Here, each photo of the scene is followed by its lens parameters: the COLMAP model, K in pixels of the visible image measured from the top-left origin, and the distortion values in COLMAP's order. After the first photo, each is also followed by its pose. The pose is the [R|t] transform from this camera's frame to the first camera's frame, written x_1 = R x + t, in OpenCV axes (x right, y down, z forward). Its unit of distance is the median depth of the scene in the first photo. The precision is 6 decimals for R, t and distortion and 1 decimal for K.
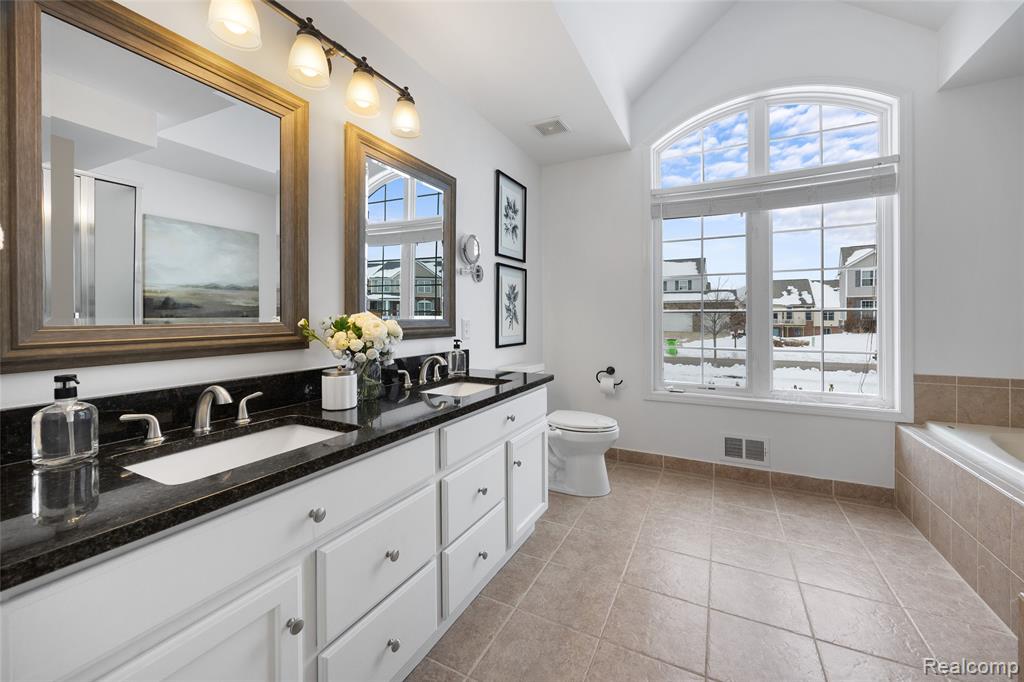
lens RADIAL K [[402.5, 0, 515.7], [0, 402.5, 322.0], [0, 0, 1]] dist [-0.002098, -0.000218]
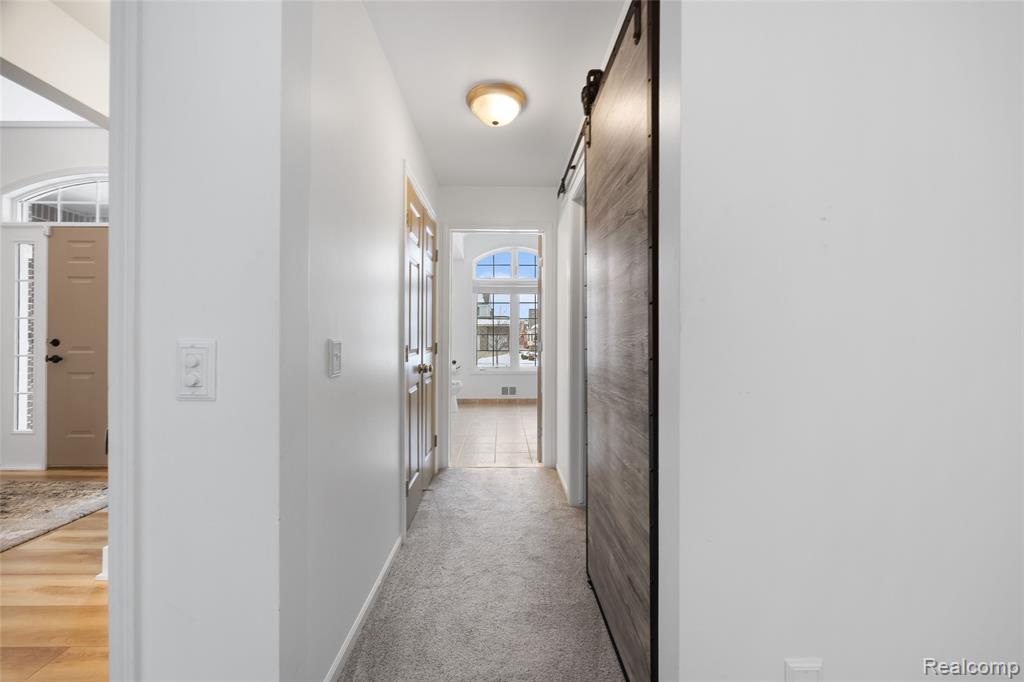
lens RADIAL K [[402.5, 0, 515.7], [0, 402.5, 322.0], [0, 0, 1]] dist [-0.002098, -0.000218]
pose [[0.874760, 0.027790, 0.483759, -0.545594], [-0.003715, 0.998709, -0.050655, 0.016926], [-0.484542, 0.042513, 0.873734, -1.086241]]
